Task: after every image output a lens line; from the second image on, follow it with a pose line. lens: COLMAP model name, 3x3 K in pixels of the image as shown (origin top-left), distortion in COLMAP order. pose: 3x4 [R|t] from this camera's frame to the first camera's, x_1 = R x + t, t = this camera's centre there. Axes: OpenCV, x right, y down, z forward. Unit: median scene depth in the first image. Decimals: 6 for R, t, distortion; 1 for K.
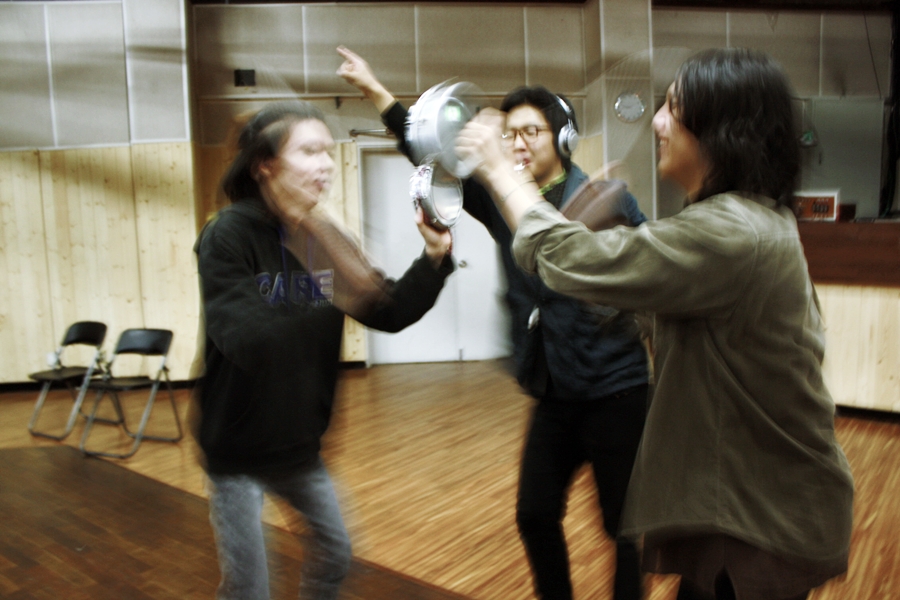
lens RADIAL K [[793.6, 0, 456.9], [0, 793.6, 298.0], [0, 0, 1]] dist [-0.134412, 0.087489]
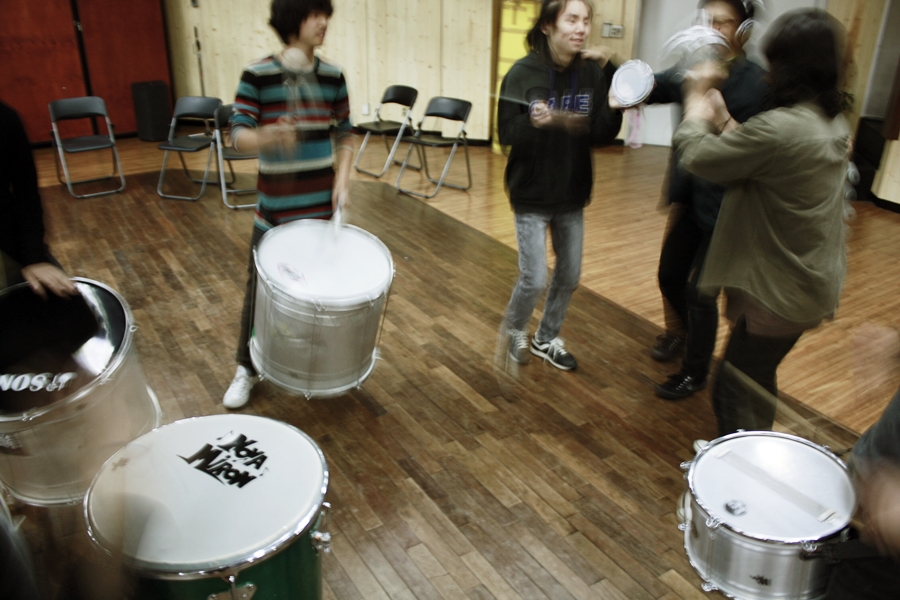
lens RADIAL K [[793.6, 0, 454.3], [0, 793.6, 297.4], [0, 0, 1]] dist [-0.134412, 0.087489]
pose [[0.942209, 0.176644, -0.284673, 0.022217], [-0.085064, 0.947997, 0.306702, -0.045330], [0.324046, -0.264762, 0.908237, -0.230027]]
